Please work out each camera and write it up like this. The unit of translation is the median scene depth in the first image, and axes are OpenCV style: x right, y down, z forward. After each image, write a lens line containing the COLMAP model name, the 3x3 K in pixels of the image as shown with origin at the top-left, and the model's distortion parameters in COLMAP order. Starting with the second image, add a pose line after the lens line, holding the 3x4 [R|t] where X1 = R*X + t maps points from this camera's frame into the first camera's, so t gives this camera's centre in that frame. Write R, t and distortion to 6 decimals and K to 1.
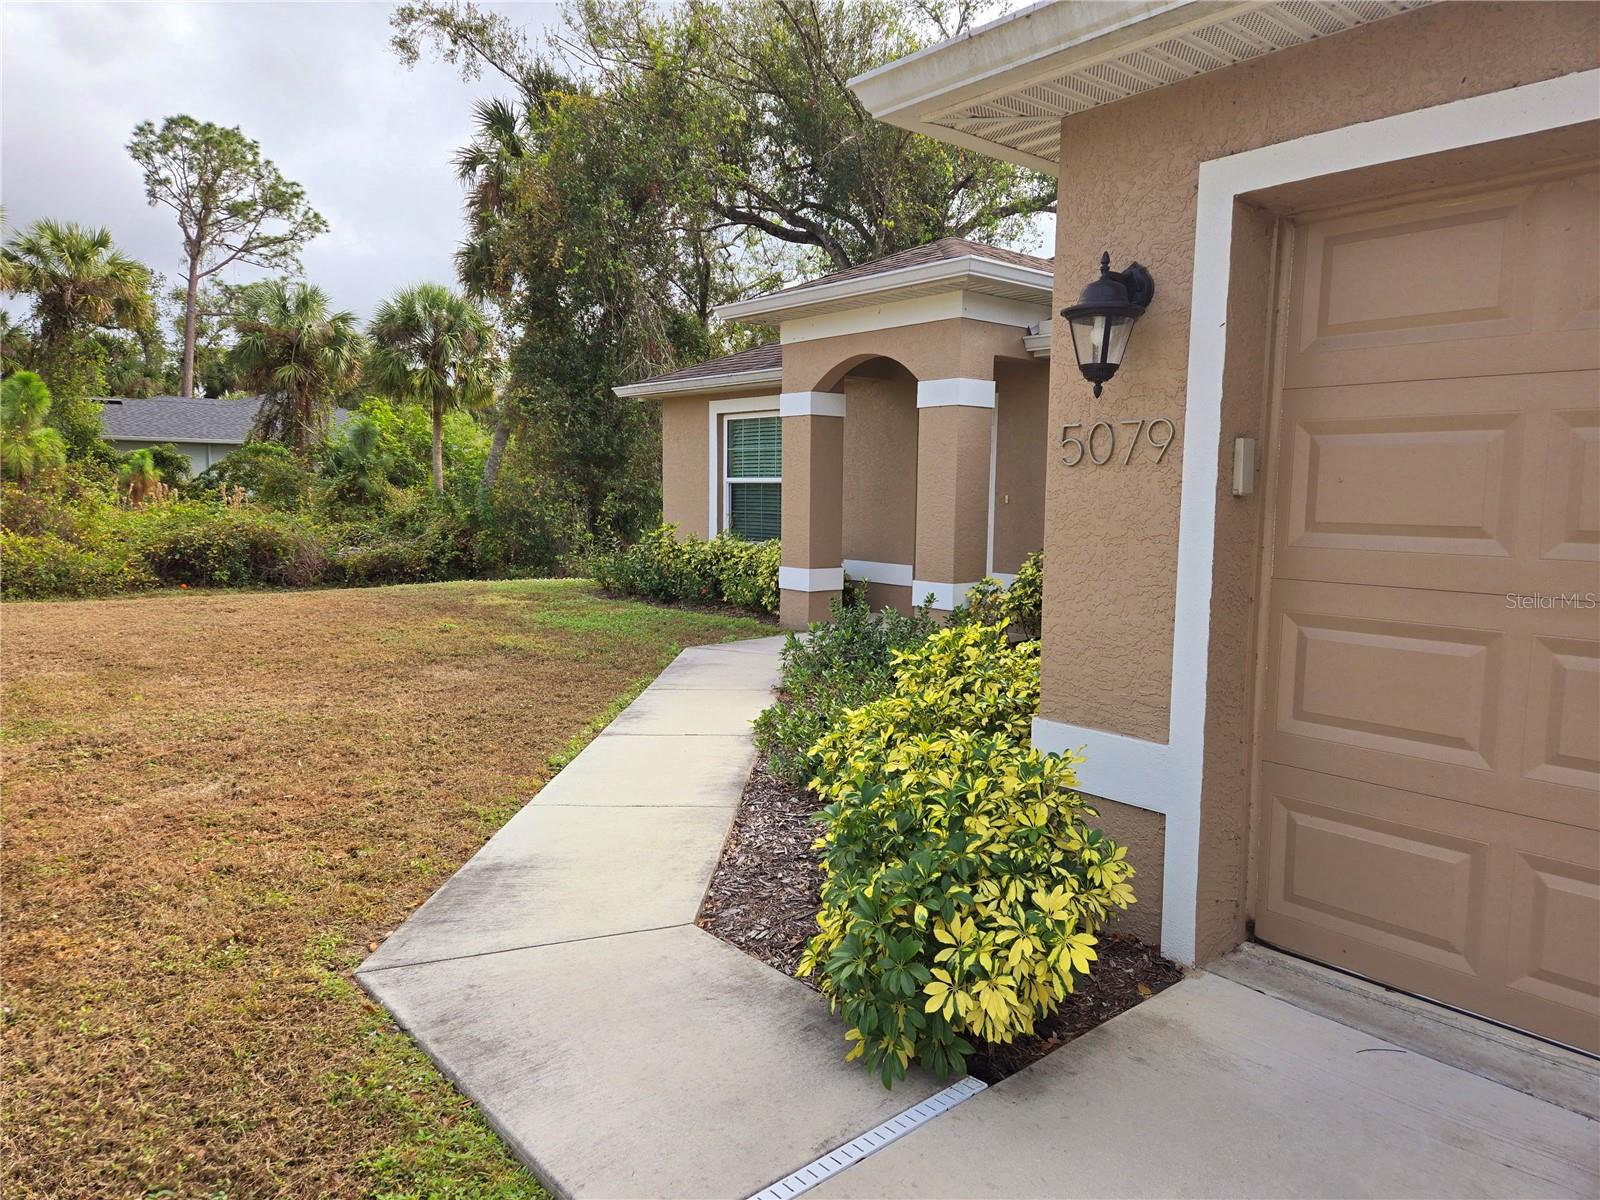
lens RADIAL K [[1078.2, 0, 804.7], [0, 1078.2, 602.0], [0, 0, 1]] dist [0.058385, 0.001969]
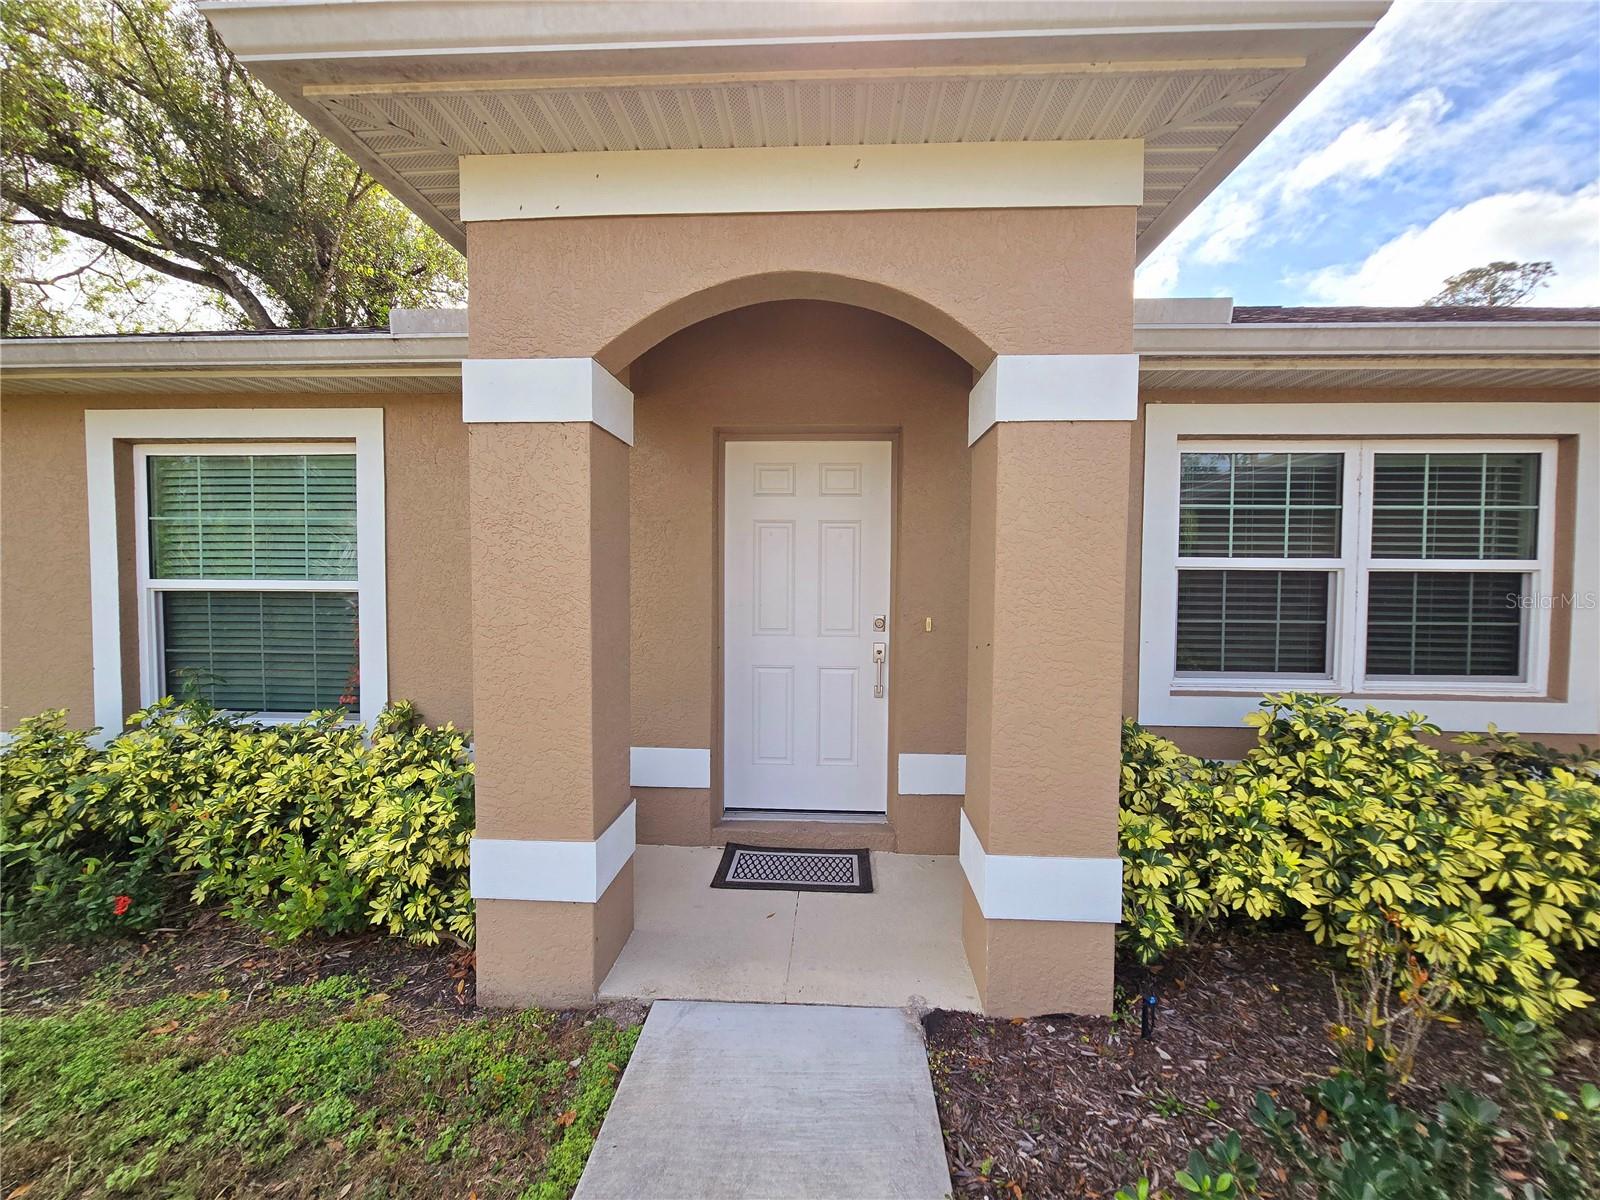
lens RADIAL K [[657.3, 0, 806.2], [0, 657.3, 597.0], [0, 0, 1]] dist [-0.001218, -0.000141]
pose [[0.689787, -0.029797, 0.723399, -0.116869], [0.077395, 0.996462, -0.032755, -0.110627], [-0.719864, 0.078581, 0.689653, 0.869898]]
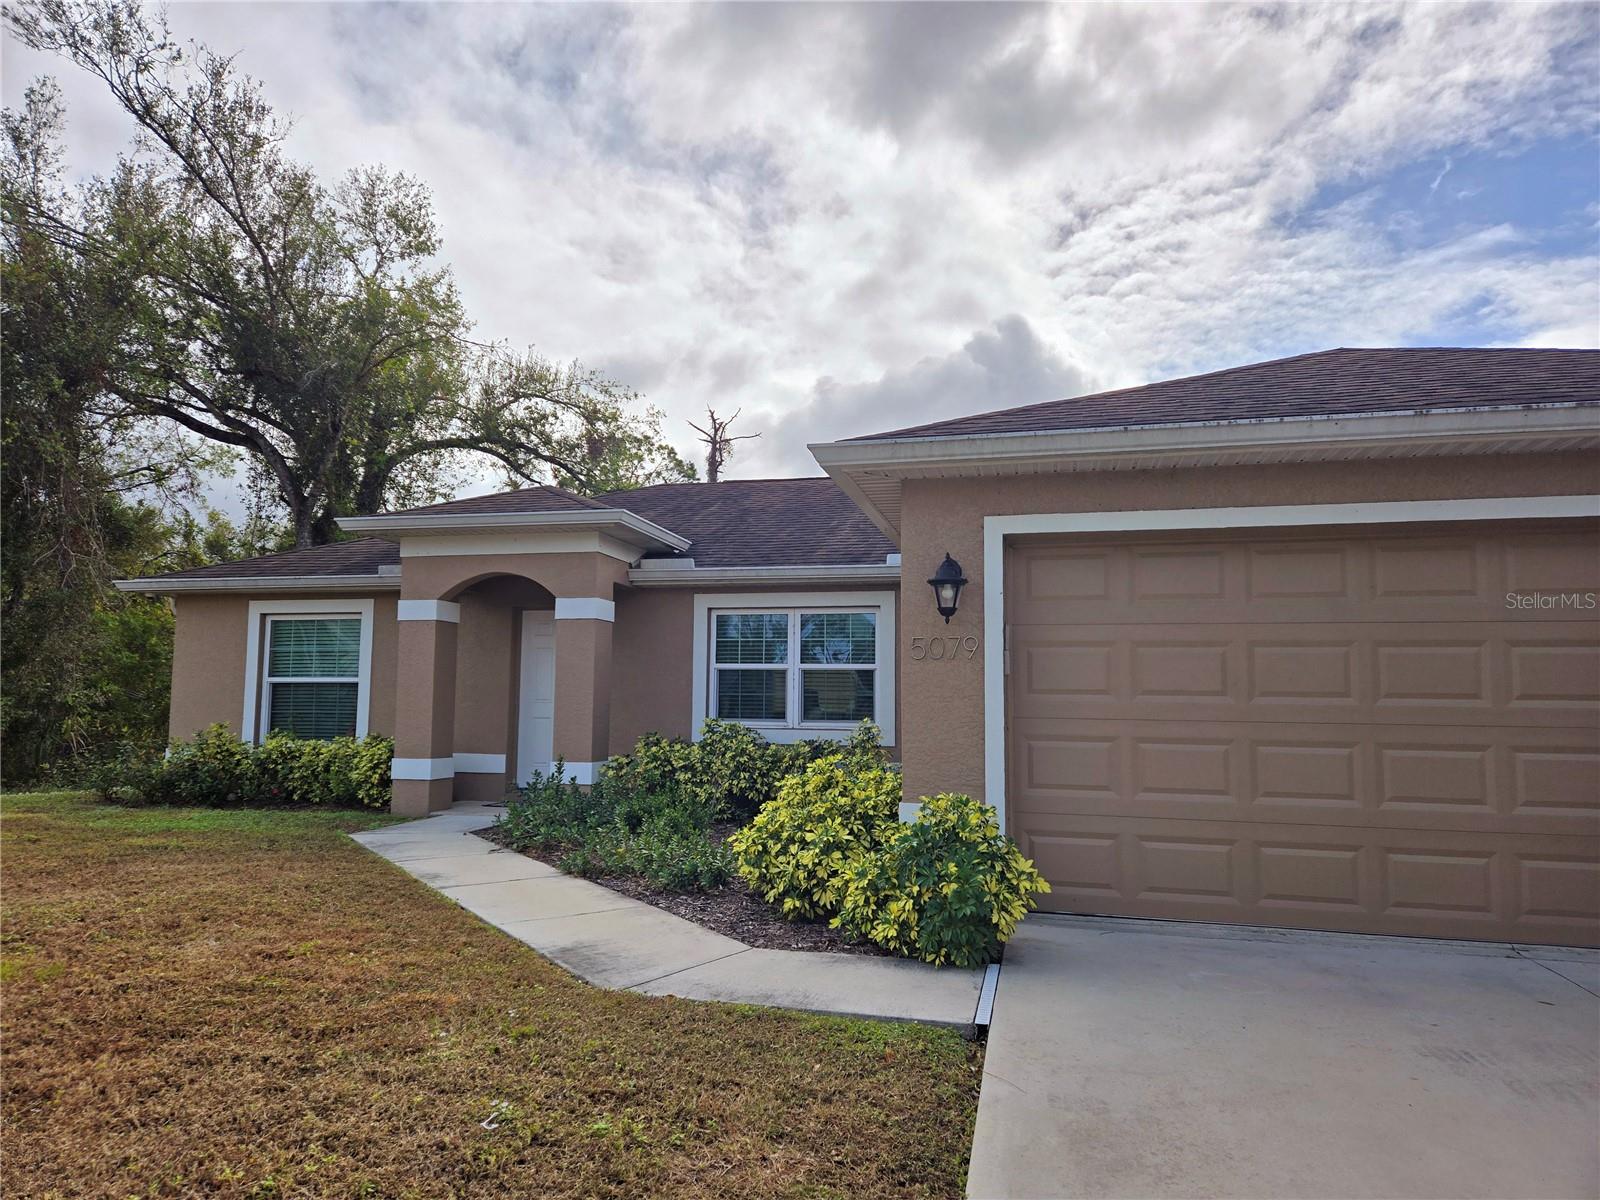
lens RADIAL K [[1078.2, 0, 804.7], [0, 1078.2, 602.0], [0, 0, 1]] dist [0.058385, 0.001969]
pose [[0.811661, 0.053362, 0.581686, -0.373637], [0.061410, 0.982505, -0.175822, 0.033867], [-0.580891, 0.178430, 0.794184, -0.137966]]
